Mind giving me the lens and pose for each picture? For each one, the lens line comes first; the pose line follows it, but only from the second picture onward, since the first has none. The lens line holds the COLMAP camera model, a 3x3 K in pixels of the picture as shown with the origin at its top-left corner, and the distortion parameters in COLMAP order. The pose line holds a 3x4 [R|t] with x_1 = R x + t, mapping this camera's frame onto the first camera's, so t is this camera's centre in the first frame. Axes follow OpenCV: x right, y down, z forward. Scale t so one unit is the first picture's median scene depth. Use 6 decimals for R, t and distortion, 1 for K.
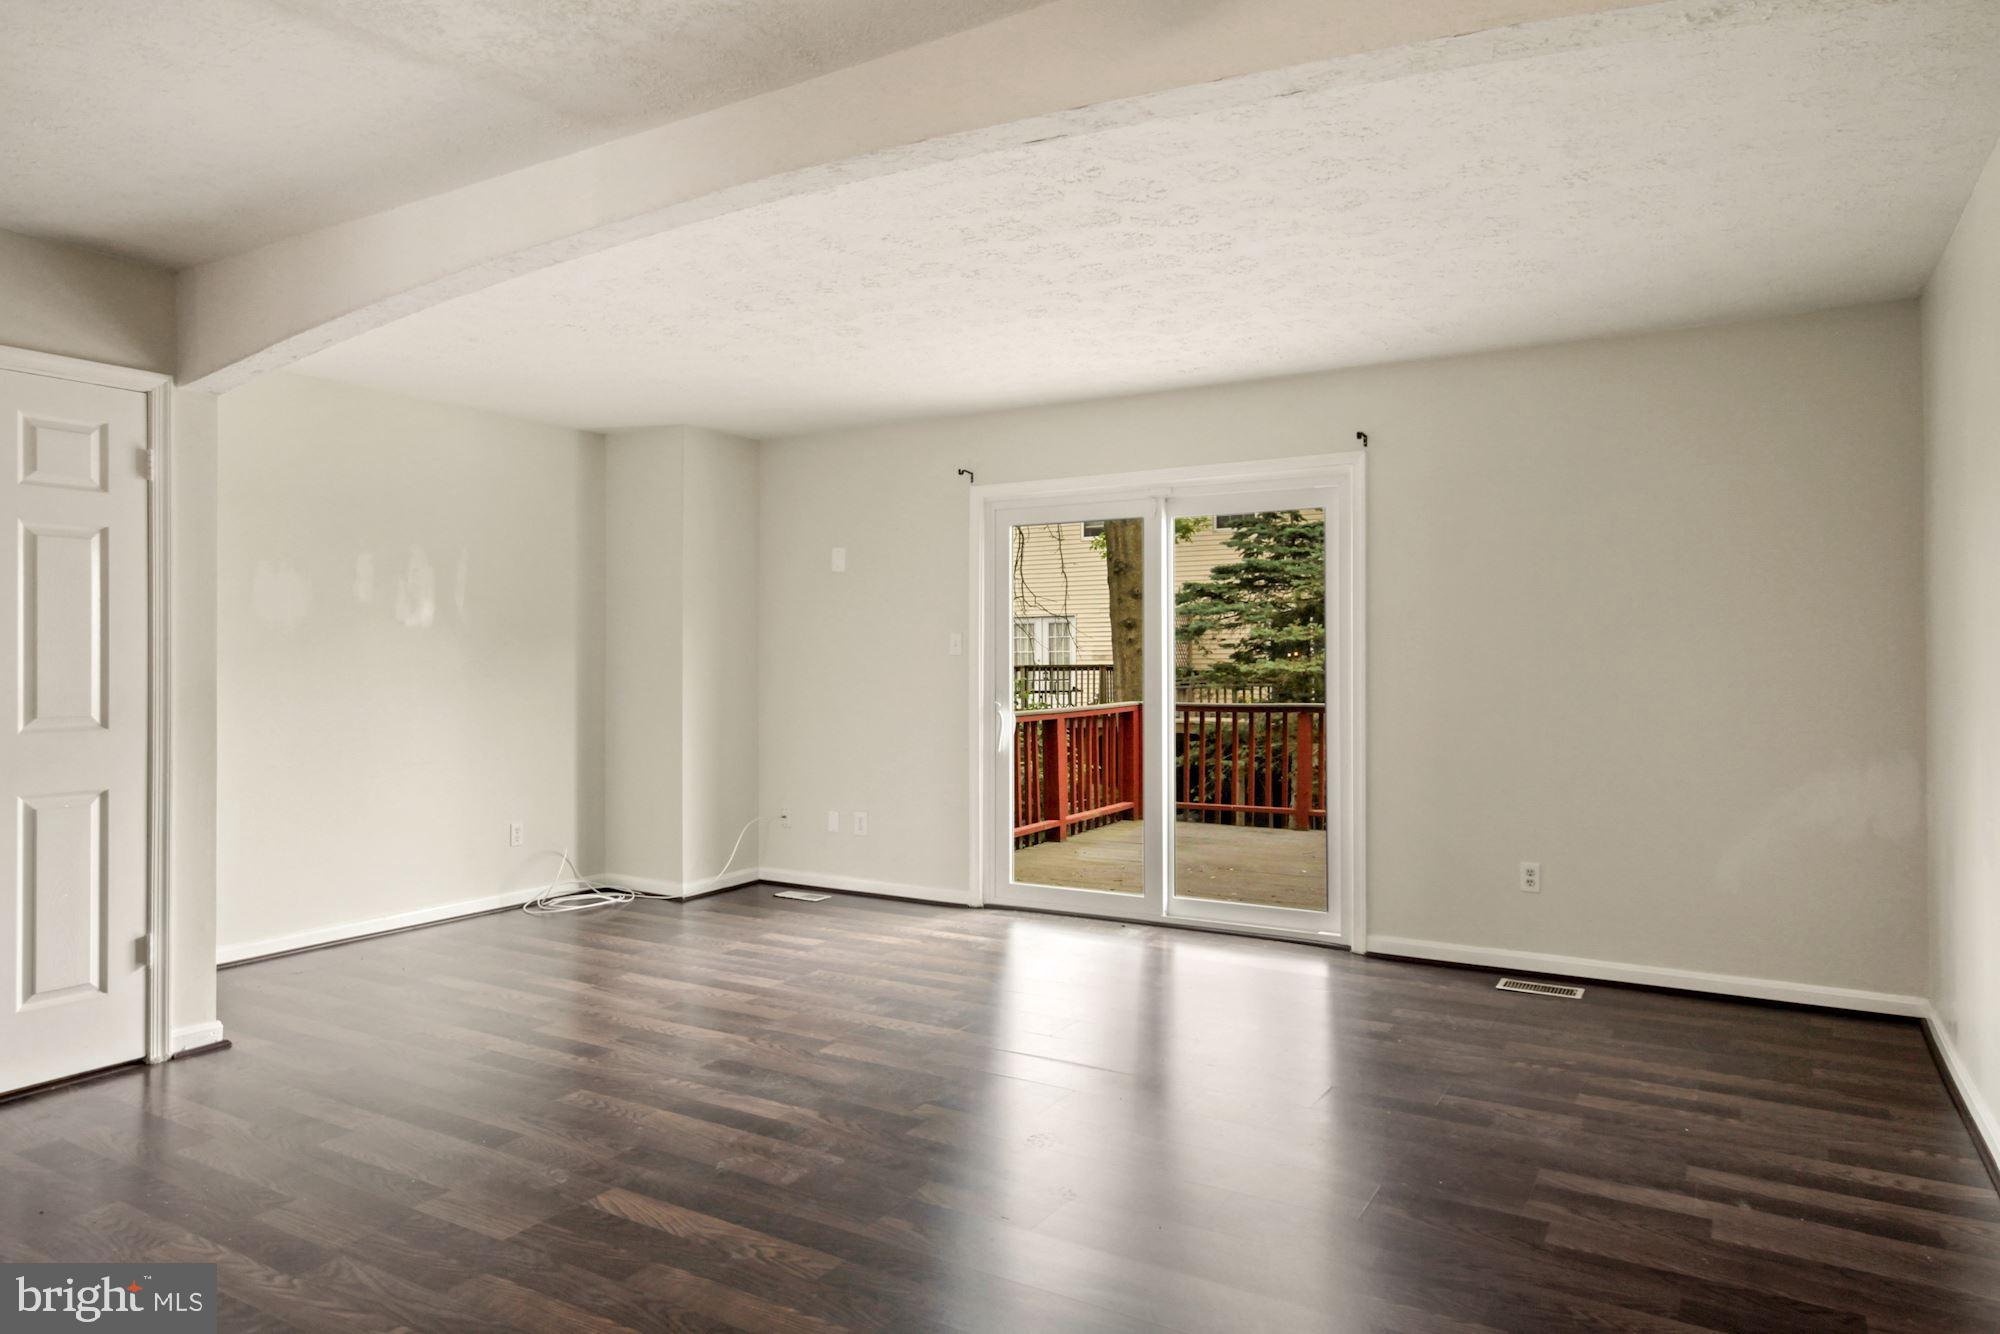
lens RADIAL K [[1238.1, 0, 987.7], [0, 1238.1, 656.9], [0, 0, 1]] dist [0.006172, 0.001199]
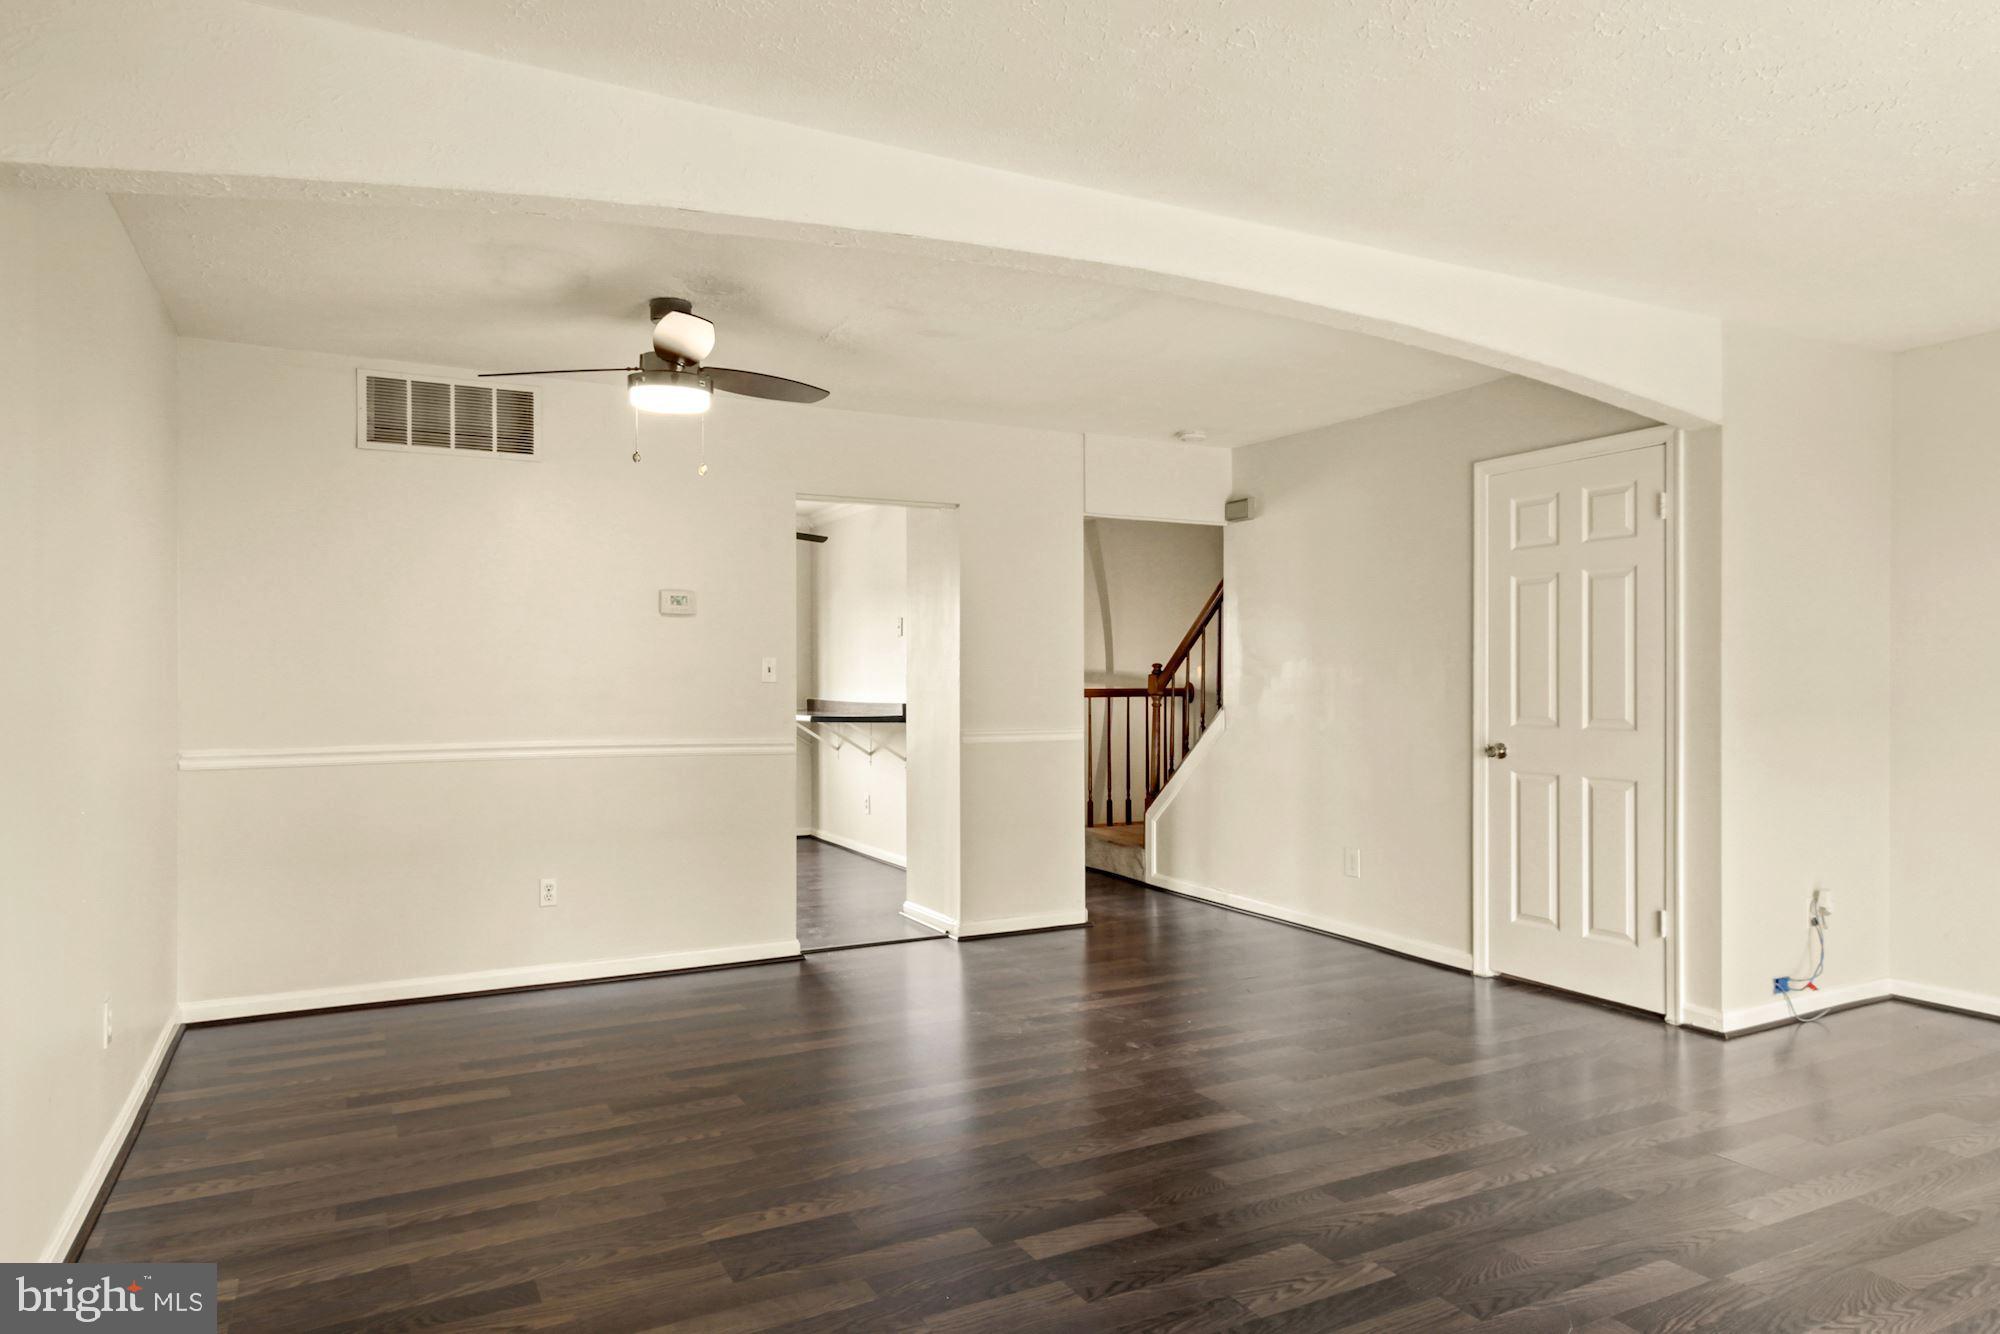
lens RADIAL K [[1238.1, 0, 995.4], [0, 1238.1, 671.4], [0, 0, 1]] dist [0.006172, 0.001199]
pose [[-0.513260, 0.001617, -0.858232, 0.495566], [0.010878, 0.999930, -0.004621, -0.001150], [0.858164, -0.011708, -0.513242, 0.819213]]
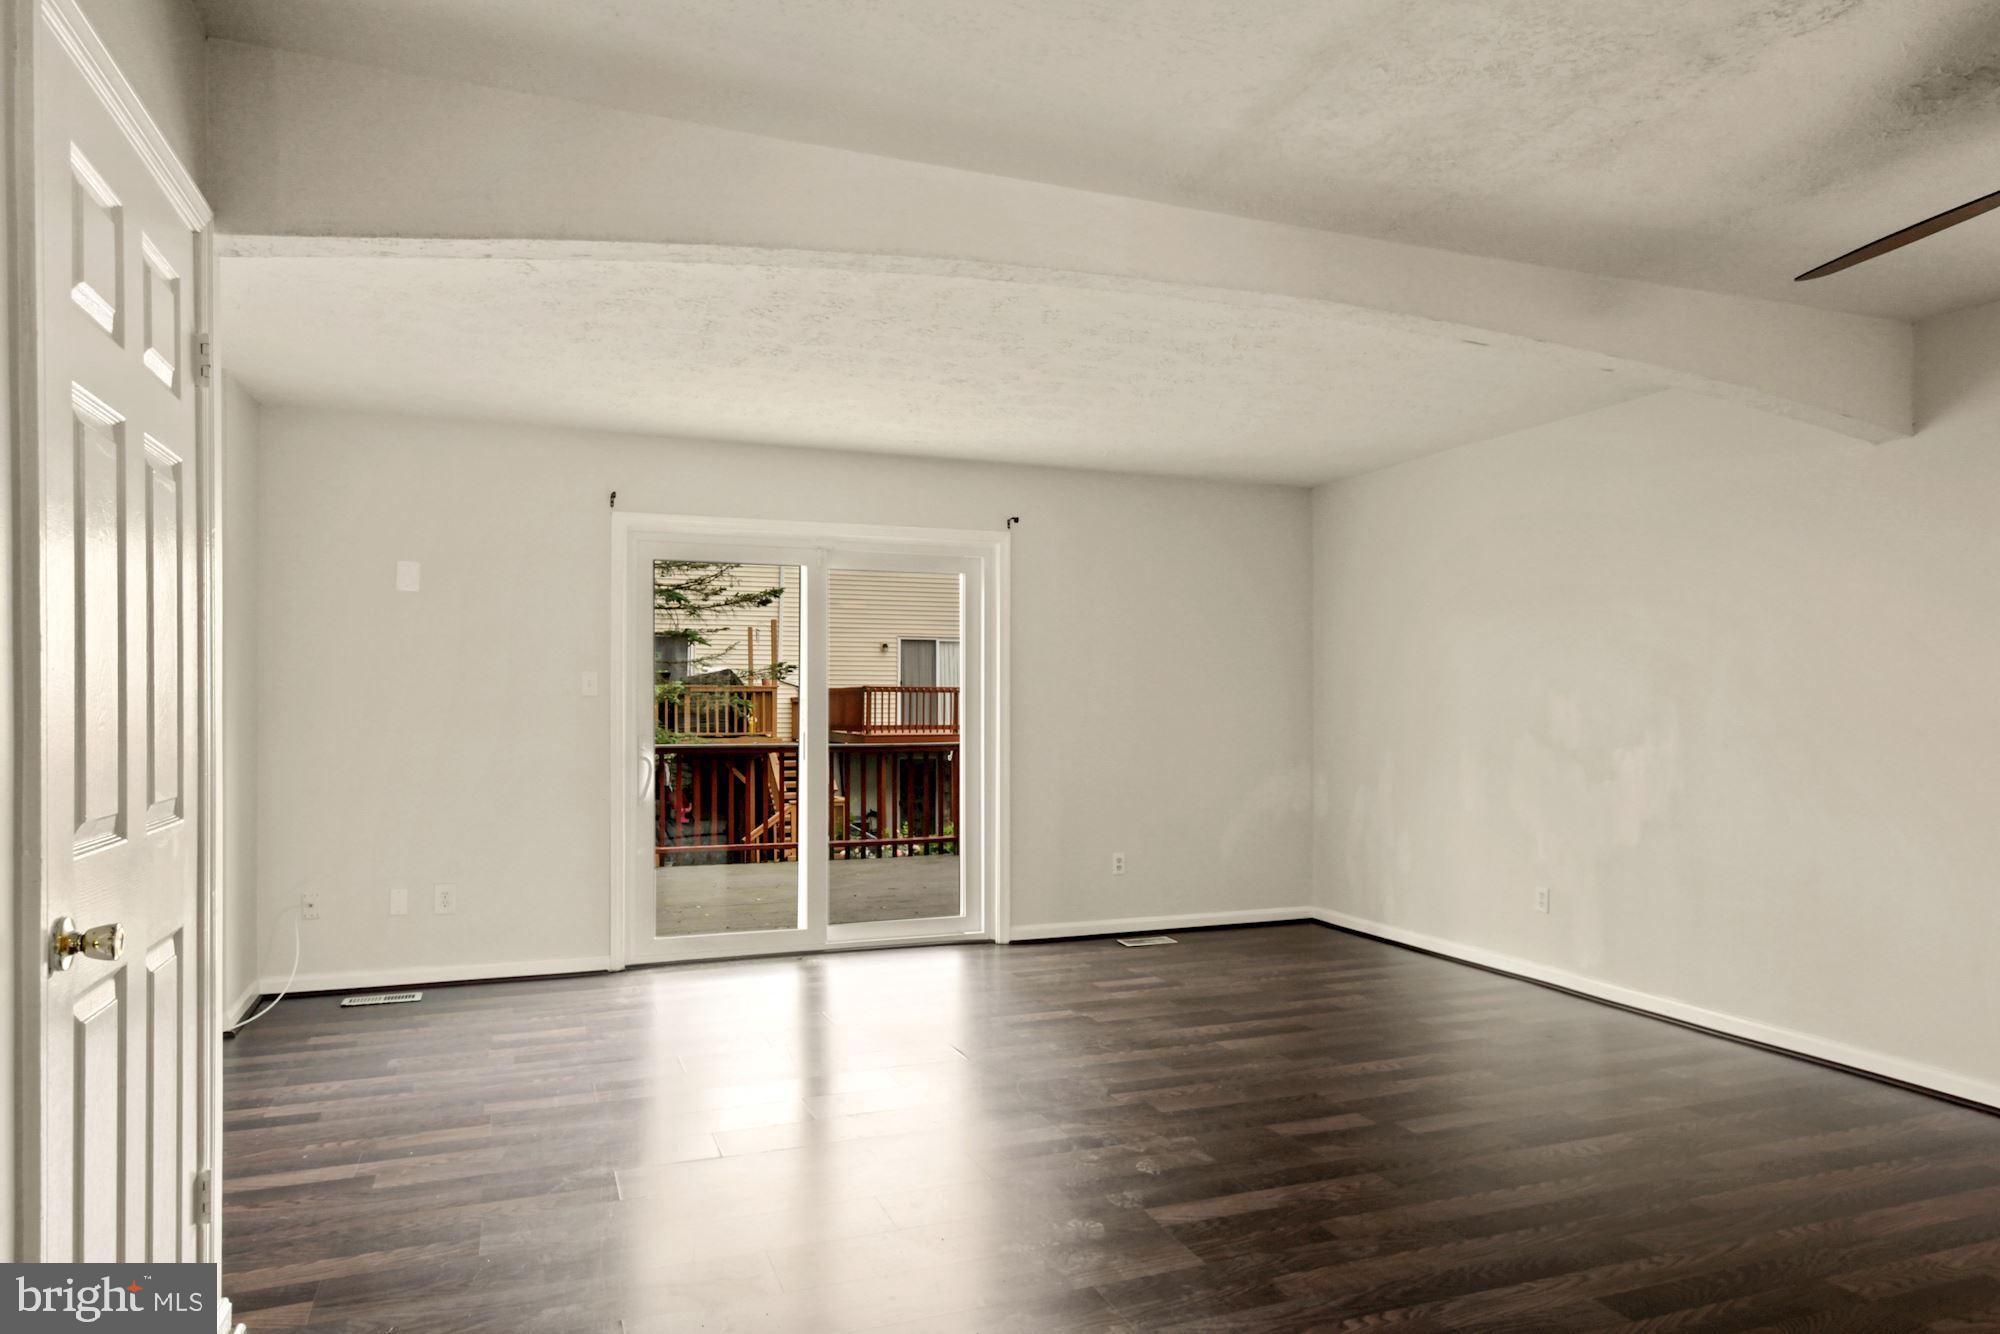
lens RADIAL K [[1238.1, 0, 992.3], [0, 1238.1, 717.1], [0, 0, 1]] dist [0.006172, 0.001199]
pose [[0.613352, -0.005965, 0.789787, -0.702511], [-0.006869, 0.999893, 0.012887, 0.000262], [-0.789780, -0.013329, 0.613245, 0.272663]]
